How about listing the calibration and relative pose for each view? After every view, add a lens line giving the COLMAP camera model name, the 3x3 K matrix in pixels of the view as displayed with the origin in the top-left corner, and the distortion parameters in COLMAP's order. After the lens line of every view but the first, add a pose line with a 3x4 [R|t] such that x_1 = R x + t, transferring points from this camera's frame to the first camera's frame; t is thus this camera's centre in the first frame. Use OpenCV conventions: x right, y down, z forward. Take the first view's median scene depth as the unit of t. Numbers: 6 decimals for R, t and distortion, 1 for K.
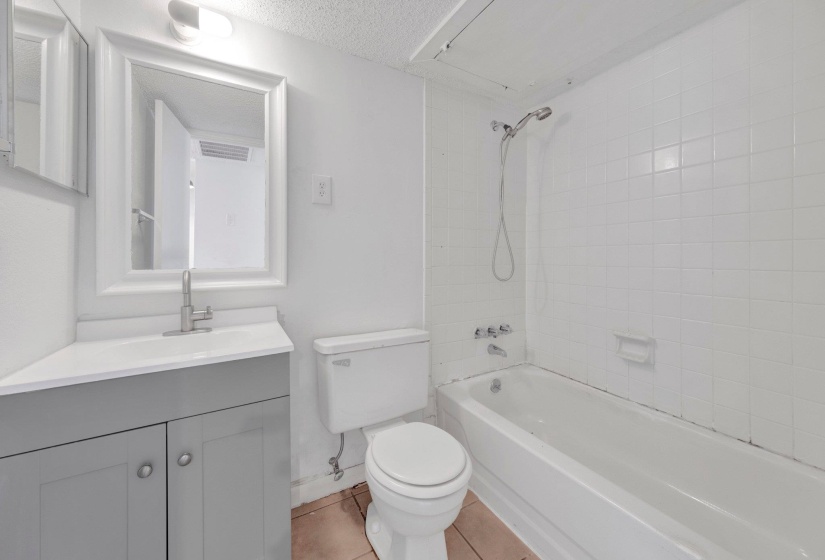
lens RADIAL K [[336.2, 0, 414.3], [0, 336.2, 261.2], [0, 0, 1]] dist [0.020489, -0.006685]
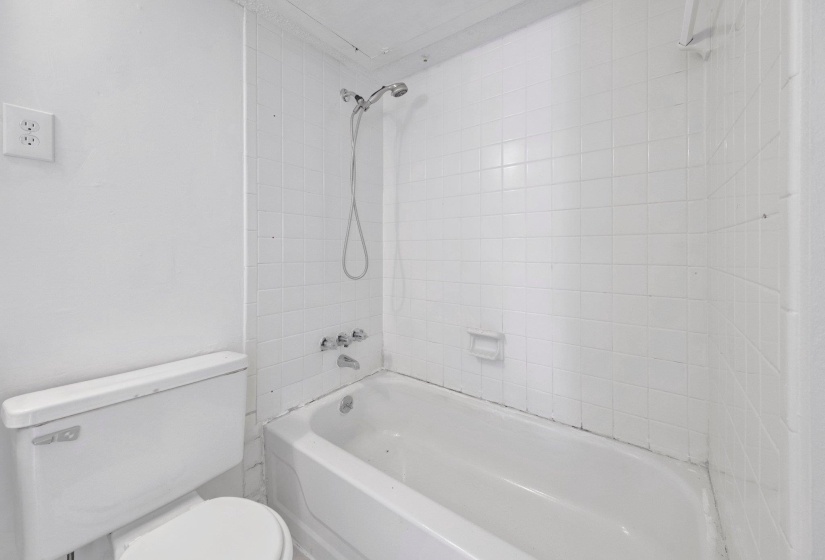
lens RADIAL K [[323.5, 0, 410.7], [0, 323.5, 262.0], [0, 0, 1]] dist [-0.001769, -0.000289]
pose [[0.931547, -0.011311, 0.363446, 0.100103], [0.004001, 0.999774, 0.020862, -0.001445], [-0.363600, -0.017980, 0.931382, 0.195740]]
